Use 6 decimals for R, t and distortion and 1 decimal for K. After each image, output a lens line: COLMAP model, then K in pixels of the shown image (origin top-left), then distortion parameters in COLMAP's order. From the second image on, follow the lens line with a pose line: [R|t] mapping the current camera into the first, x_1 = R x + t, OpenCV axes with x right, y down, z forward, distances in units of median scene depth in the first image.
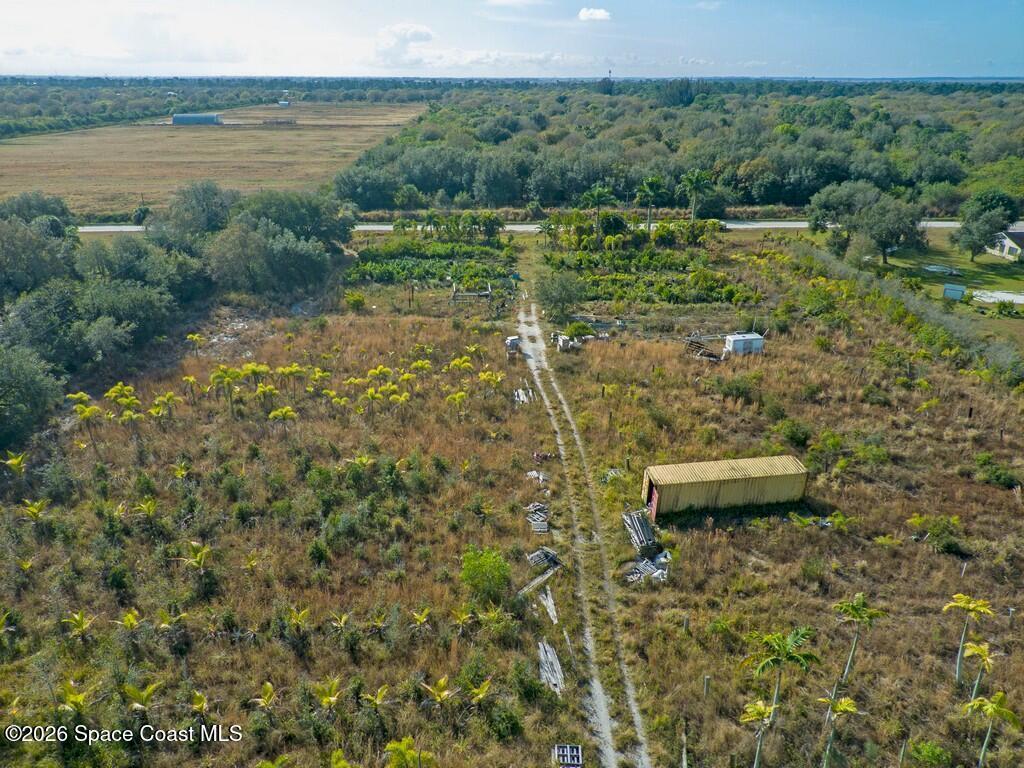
lens RADIAL K [[771.9, 0, 506.1], [0, 771.9, 376.8], [0, 0, 1]] dist [0.099481, -0.155191]
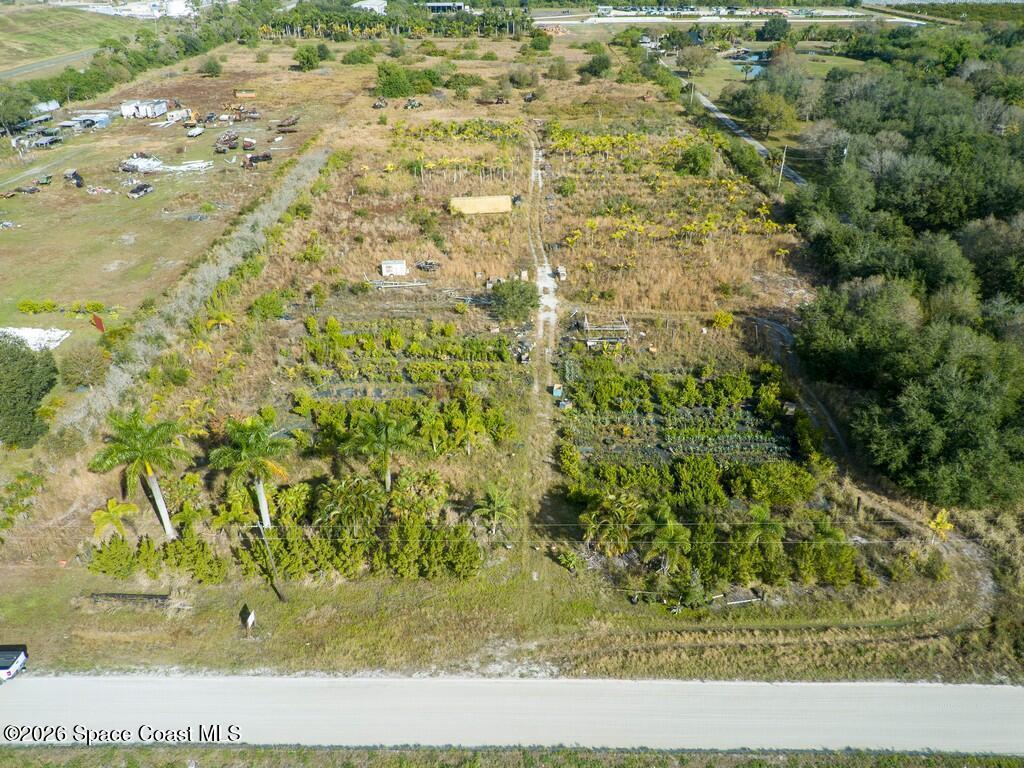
lens RADIAL K [[771.9, 0, 523.2], [0, 771.9, 397.6], [0, 0, 1]] dist [0.099481, -0.155191]
pose [[-0.999465, -0.007563, 0.031819, 0.022268], [0.020352, 0.617764, 0.786100, -0.715898], [-0.025602, 0.786327, -0.617280, 1.472516]]
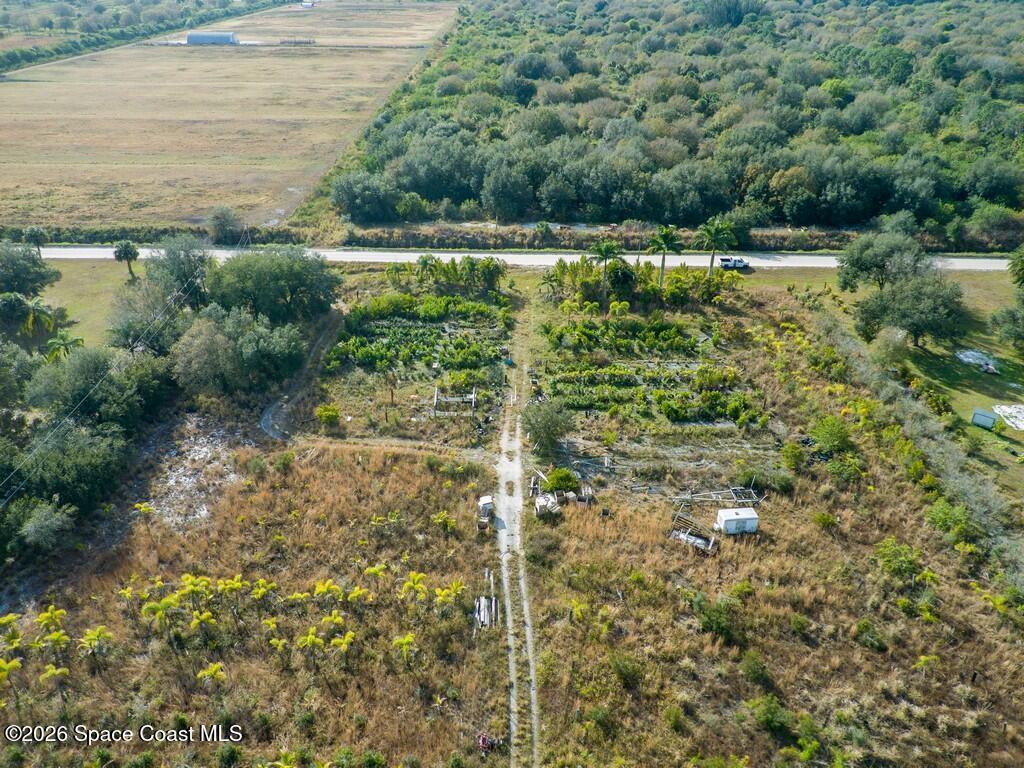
lens RADIAL K [[771.9, 0, 503.9], [0, 771.9, 378.8], [0, 0, 1]] dist [0.099481, -0.155191]
pose [[0.998660, 0.032913, -0.039948, 0.045487], [-0.027244, 0.990476, 0.134962, -0.234059], [0.044010, -0.133693, 0.990045, 0.075251]]
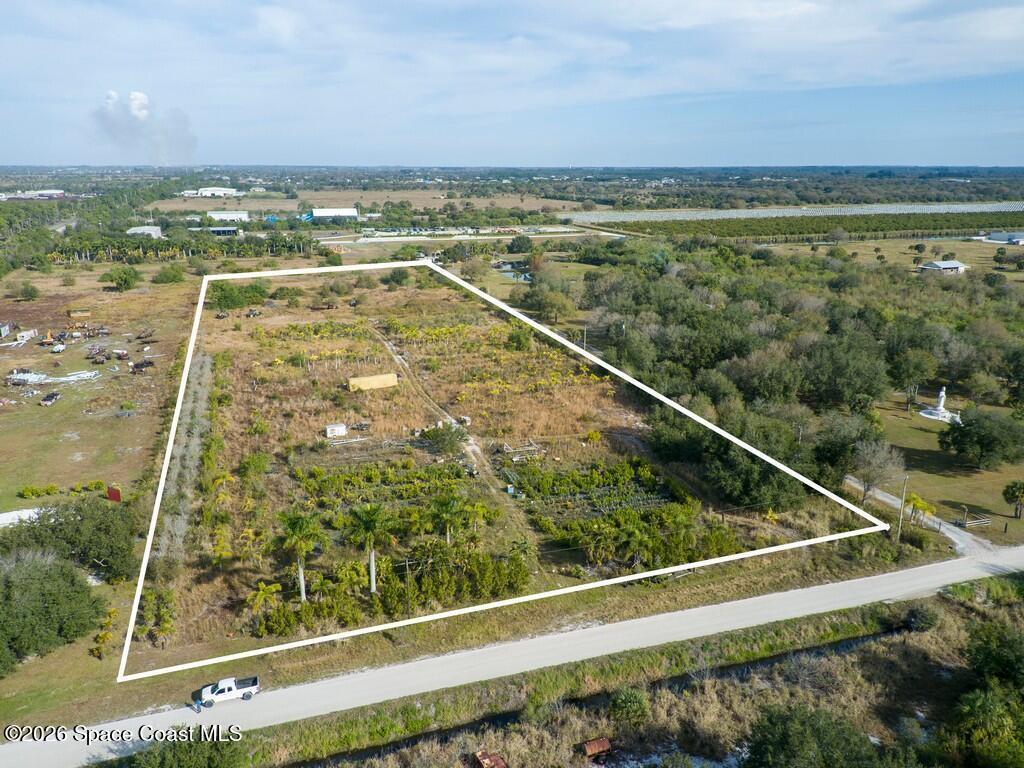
lens RADIAL K [[771.9, 0, 523.1], [0, 771.9, 403.3], [0, 0, 1]] dist [0.099481, -0.155191]
pose [[-0.954556, 0.091885, -0.283514, 0.286497], [-0.104341, 0.788051, 0.606704, -0.871041], [0.279170, 0.608714, -0.742651, 1.726860]]
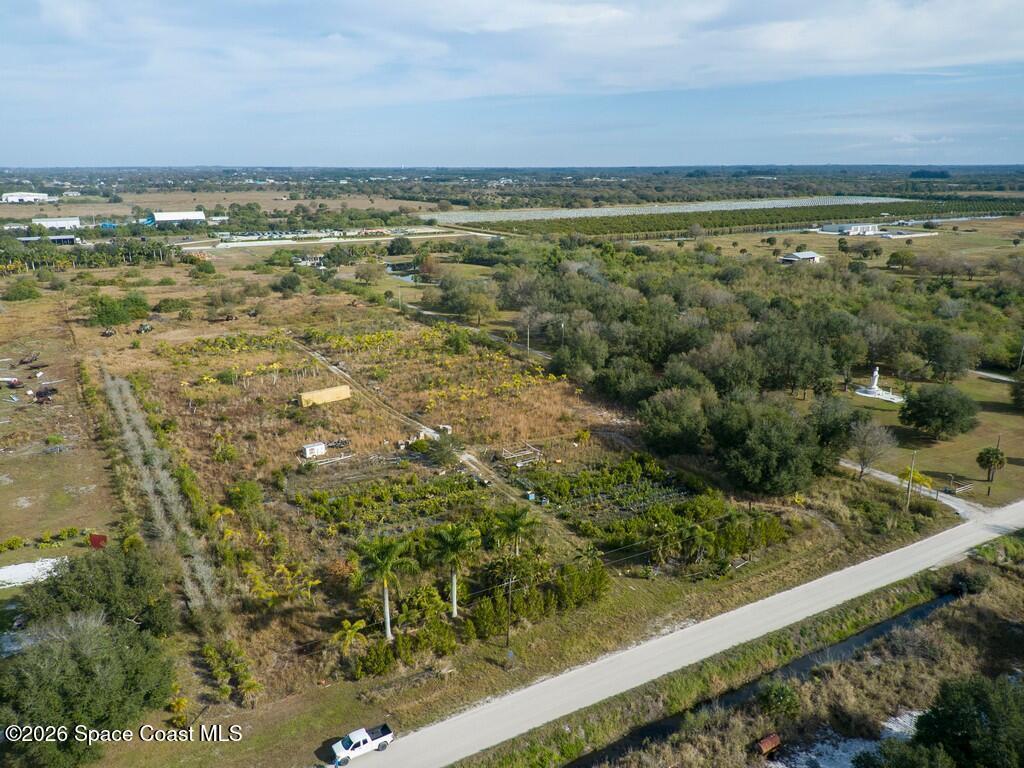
lens RADIAL K [[771.9, 0, 521.5], [0, 771.9, 398.4], [0, 0, 1]] dist [0.099481, -0.155191]
pose [[-0.871838, 0.149144, -0.466535, 0.489931], [-0.170495, 0.800529, 0.574530, -0.832169], [0.459162, 0.580439, -0.672504, 1.622656]]
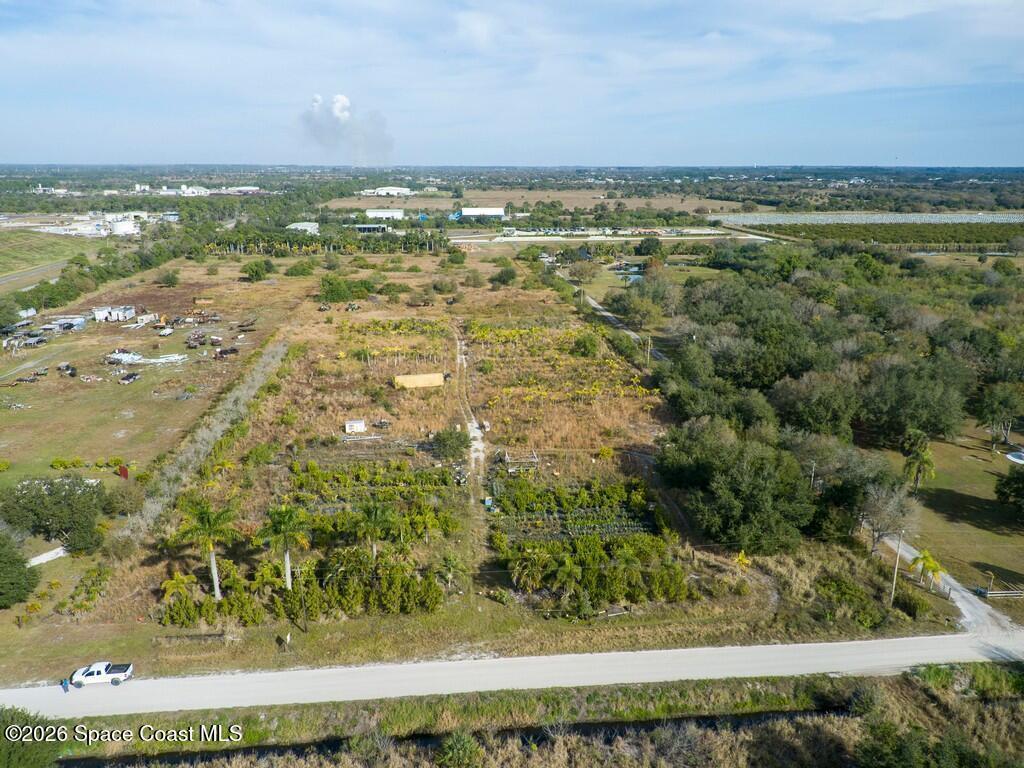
lens RADIAL K [[771.9, 0, 524.3], [0, 771.9, 409.0], [0, 0, 1]] dist [0.099481, -0.155191]
pose [[-0.996754, 0.026555, -0.076002, 0.039629], [-0.026970, 0.779346, 0.626013, -0.868710], [0.075856, 0.626031, -0.776100, 1.726066]]
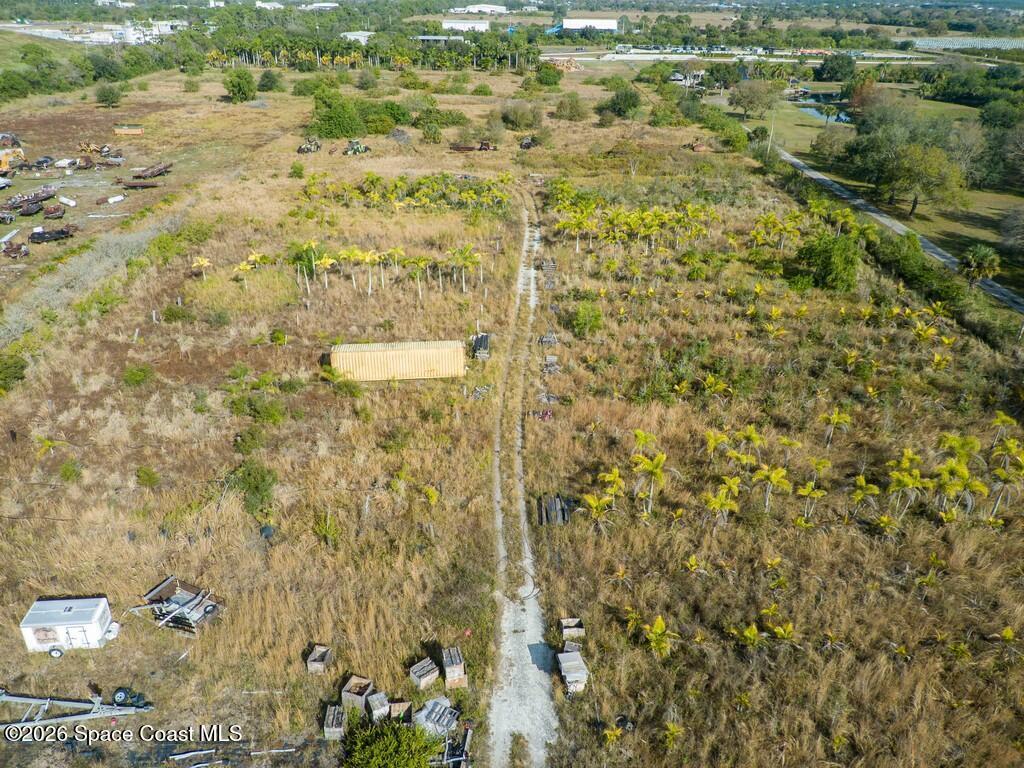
lens RADIAL K [[759.9, 0, 518.7], [0, 759.9, 387.5], [0, 0, 1]] dist [0.058852, -0.074098]
pose [[-0.998533, -0.030350, 0.044845, 0.017069], [0.013500, 0.662487, 0.748952, -0.344846], [-0.052440, 0.748458, -0.661105, 0.854392]]
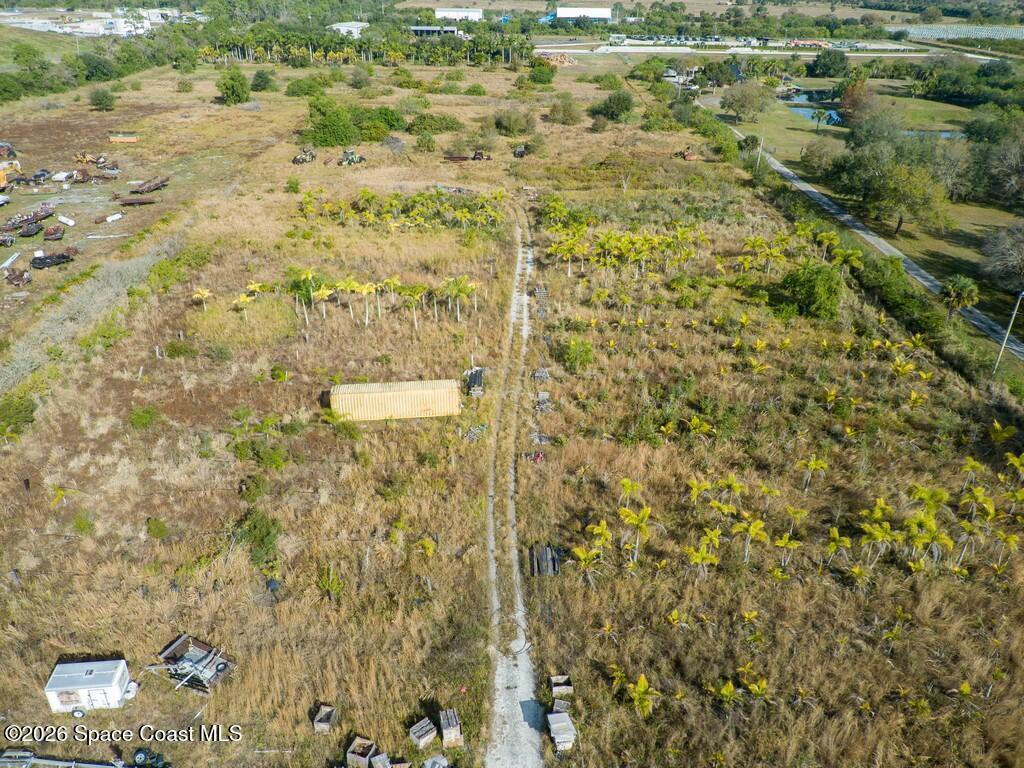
lens RADIAL K [[759.9, 0, 518.7], [0, 759.9, 387.1], [0, 0, 1]] dist [0.058852, -0.074098]
pose [[-0.998894, -0.028111, 0.037682, 0.015745], [0.010608, 0.646083, 0.763193, -0.388789], [-0.045800, 0.762749, -0.645070, 0.836256]]
